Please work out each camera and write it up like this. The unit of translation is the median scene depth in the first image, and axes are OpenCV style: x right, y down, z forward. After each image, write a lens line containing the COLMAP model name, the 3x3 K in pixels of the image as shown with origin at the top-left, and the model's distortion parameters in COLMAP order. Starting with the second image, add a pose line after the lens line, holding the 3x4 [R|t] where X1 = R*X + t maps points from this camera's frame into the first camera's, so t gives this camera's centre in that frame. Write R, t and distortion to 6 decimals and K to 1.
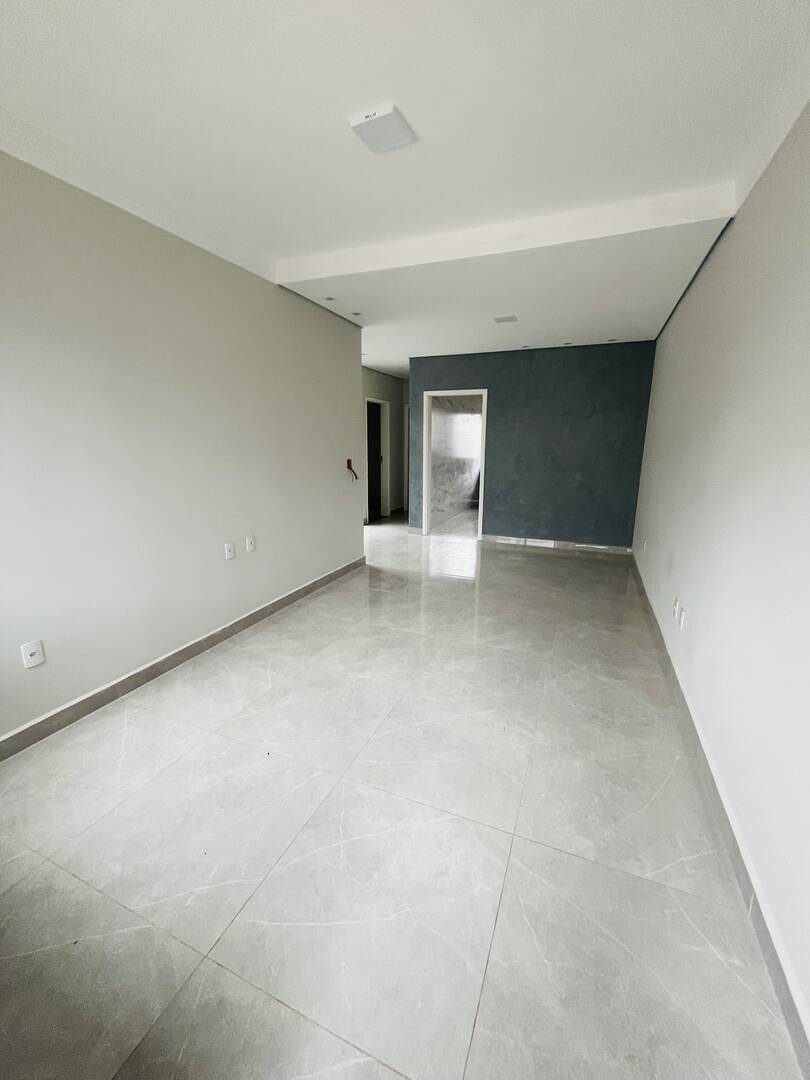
lens RADIAL K [[434.6, 0, 404.1], [0, 434.6, 537.9], [0, 0, 1]] dist [-0.003514, -0.000399]
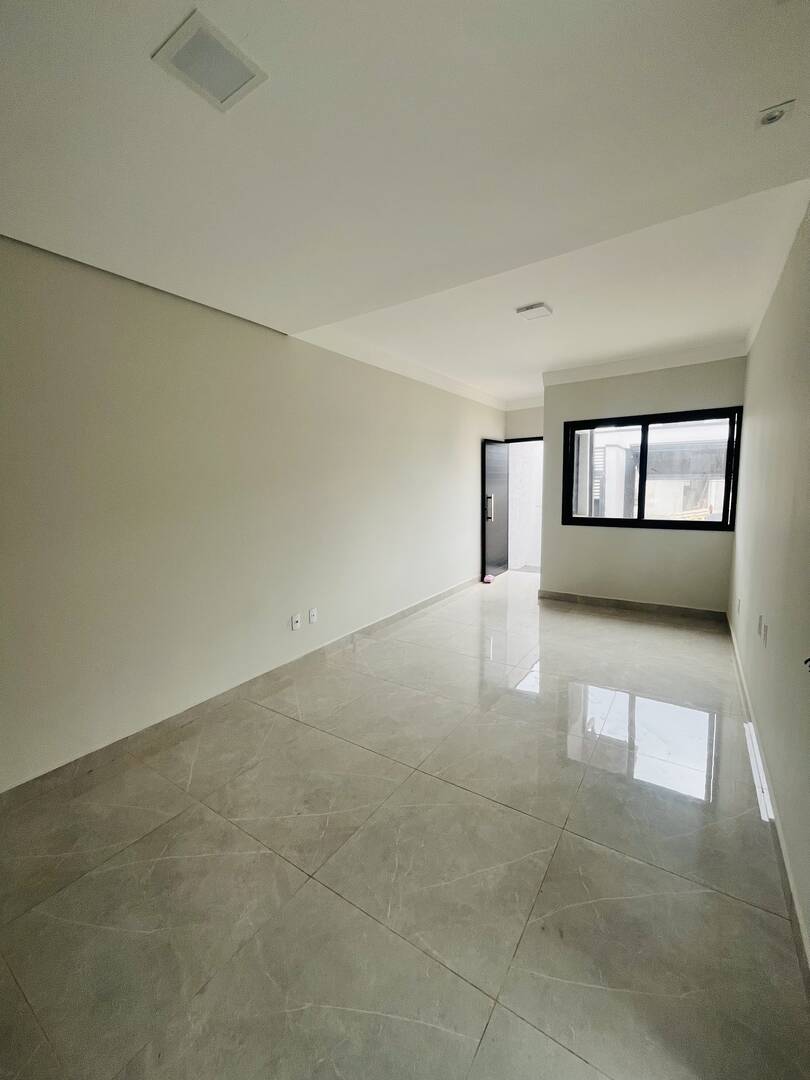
lens RADIAL K [[434.6, 0, 404.1], [0, 434.6, 537.9], [0, 0, 1]] dist [-0.003514, -0.000399]
pose [[-0.982743, -0.011501, 0.184620, 0.069889], [0.050984, 0.942564, 0.330111, -0.351956], [-0.177812, 0.333827, -0.925712, 1.536798]]
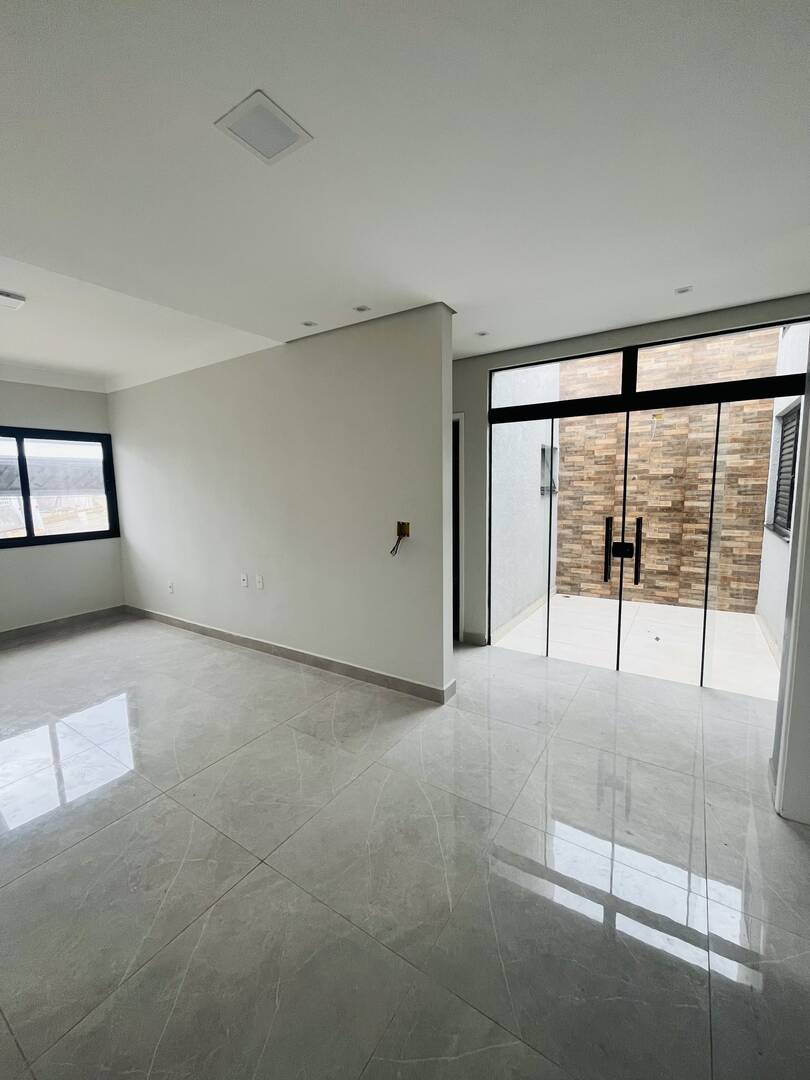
lens RADIAL K [[434.6, 0, 404.1], [0, 434.6, 537.9], [0, 0, 1]] dist [-0.003514, -0.000399]
pose [[-0.184782, 0.114882, -0.976042, 0.642226], [-0.190942, 0.970023, 0.150322, -0.322633], [0.964052, 0.214144, -0.157307, 1.403029]]
